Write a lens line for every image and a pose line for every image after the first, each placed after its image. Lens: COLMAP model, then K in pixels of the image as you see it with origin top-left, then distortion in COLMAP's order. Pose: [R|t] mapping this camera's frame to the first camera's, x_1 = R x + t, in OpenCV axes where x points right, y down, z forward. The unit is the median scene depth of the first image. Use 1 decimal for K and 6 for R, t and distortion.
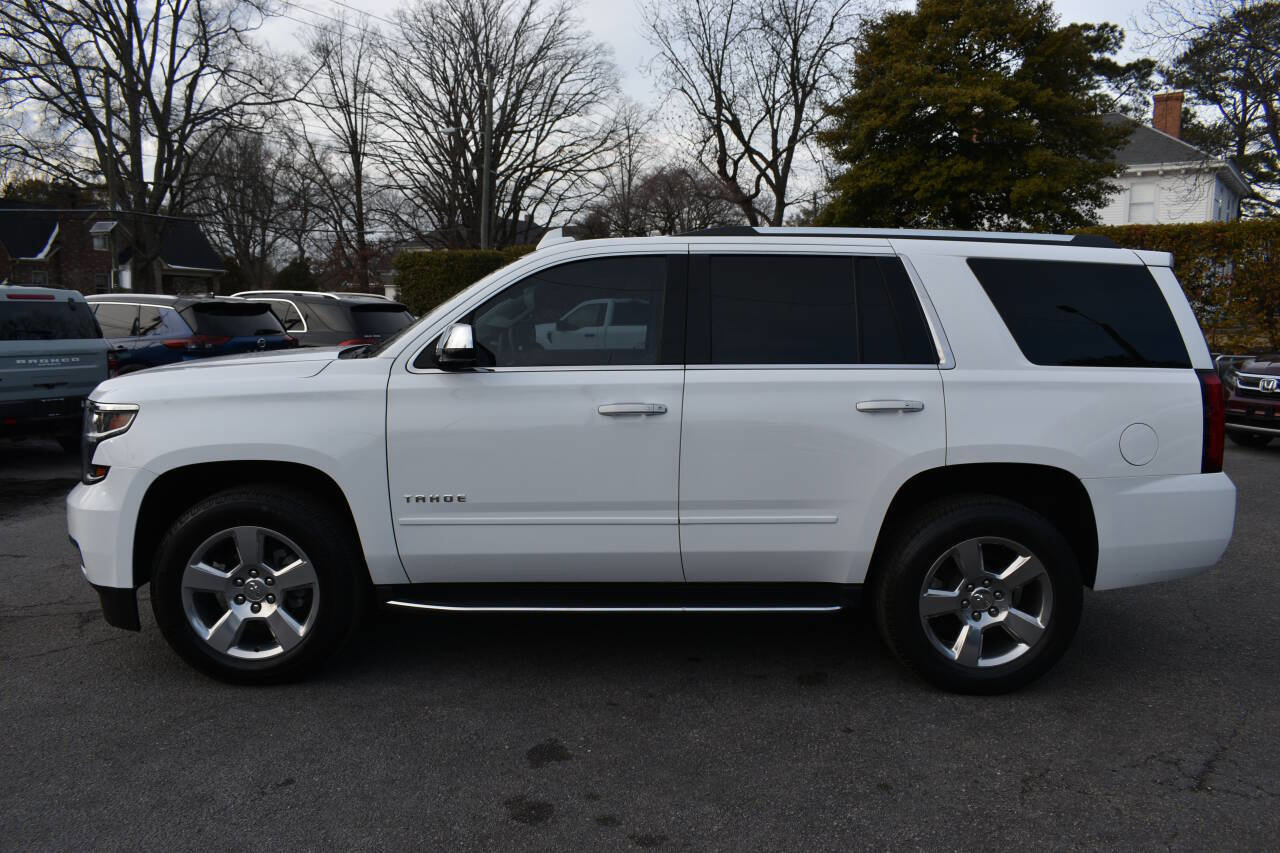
lens RADIAL K [[985.2, 0, 639.0], [0, 985.2, 434.6], [0, 0, 1]] dist [-0.022715, 0.014297]
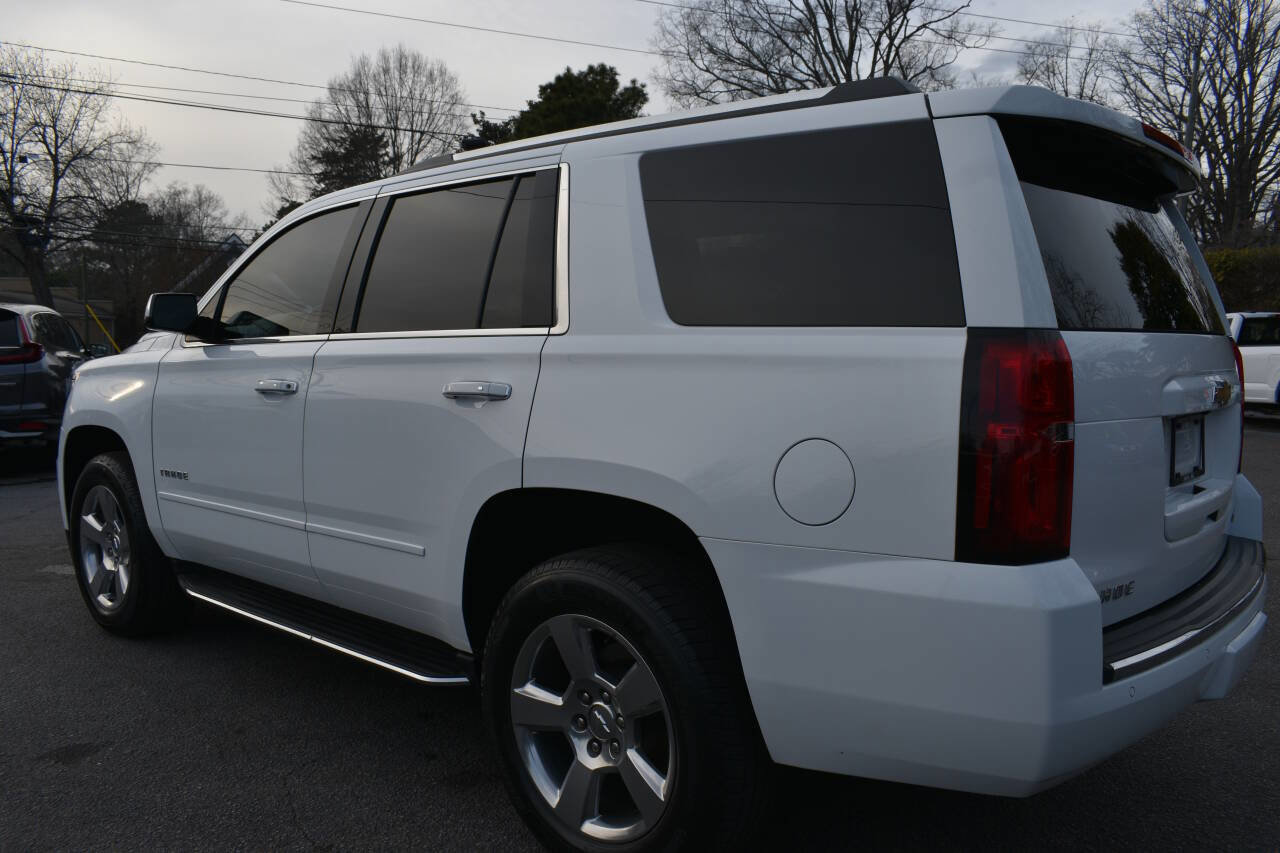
lens RADIAL K [[985.2, 0, 639.0], [0, 985.2, 434.6], [0, 0, 1]] dist [-0.022715, 0.014297]
pose [[0.739155, 0.053159, -0.671434, 0.145776], [-0.076916, 0.997021, -0.005737, -0.000758], [0.669129, 0.055885, 0.741042, 0.108761]]
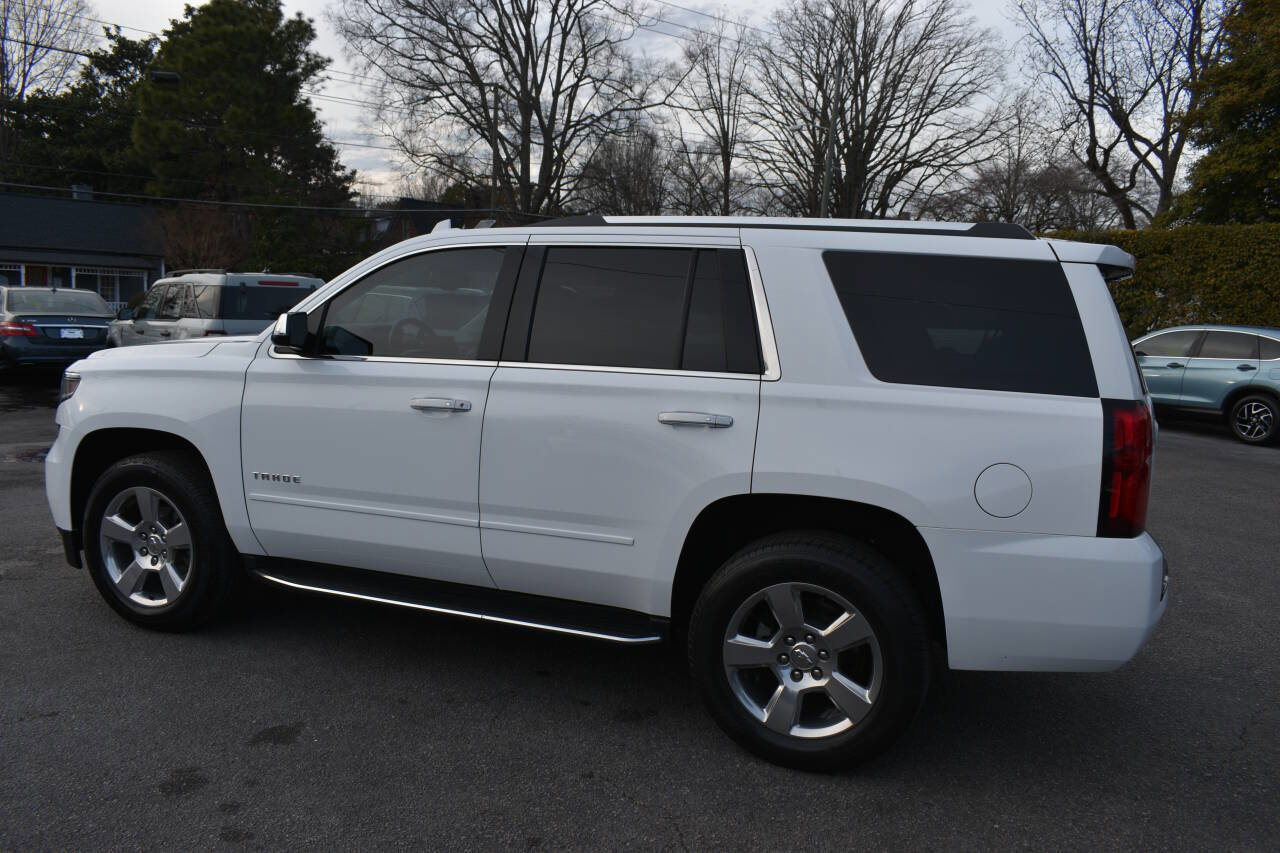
lens RADIAL K [[985.2, 0, 639.0], [0, 985.2, 434.6], [0, 0, 1]] dist [-0.022715, 0.014297]
pose [[0.925872, 0.073959, -0.370528, 0.099540], [-0.073257, 0.997185, 0.015989, -0.004808], [0.370668, 0.012340, 0.928684, 0.031423]]
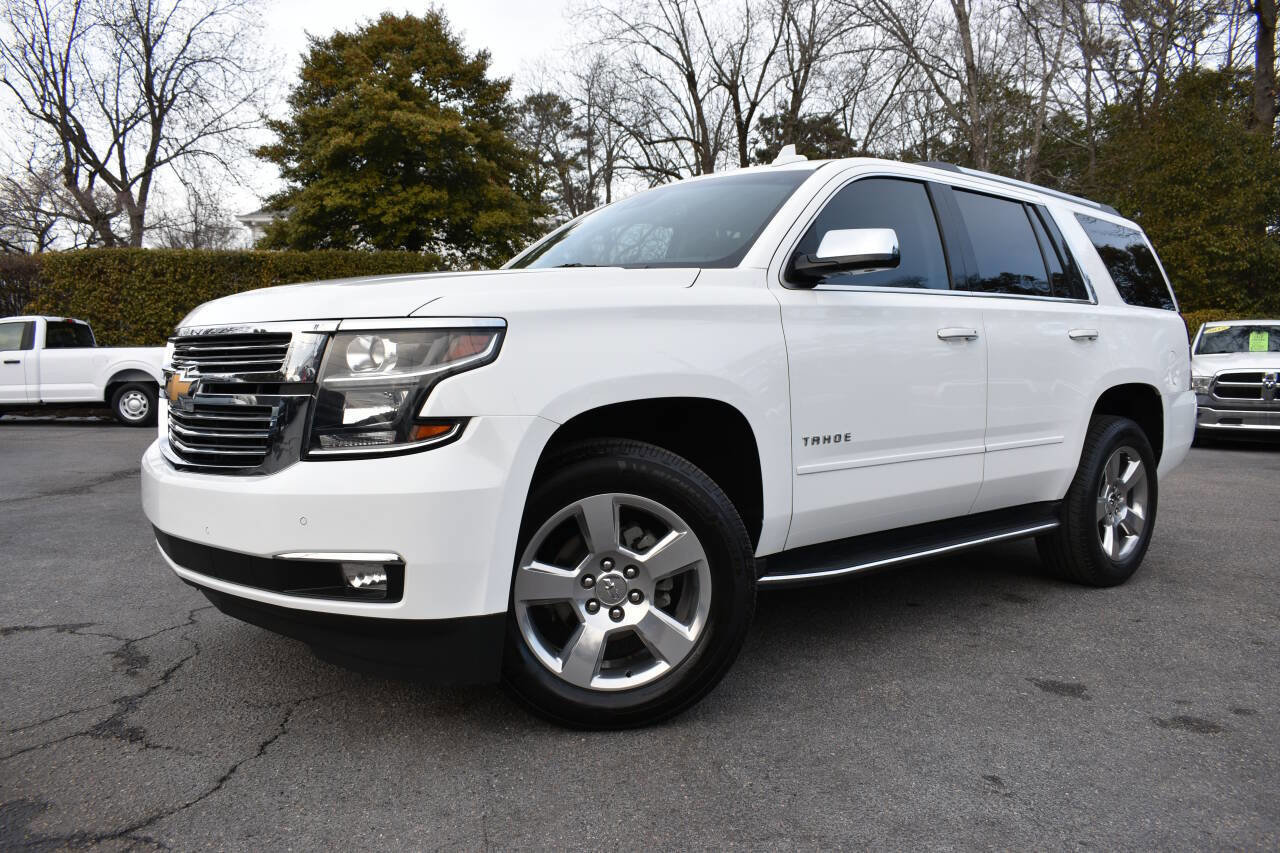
lens RADIAL K [[985.2, 0, 639.0], [0, 985.2, 434.6], [0, 0, 1]] dist [-0.022715, 0.014297]
pose [[0.774121, -0.053629, 0.630762, -0.157560], [0.083358, 0.996364, -0.017590, 0.011707], [-0.627526, 0.066196, 0.775777, 0.085365]]
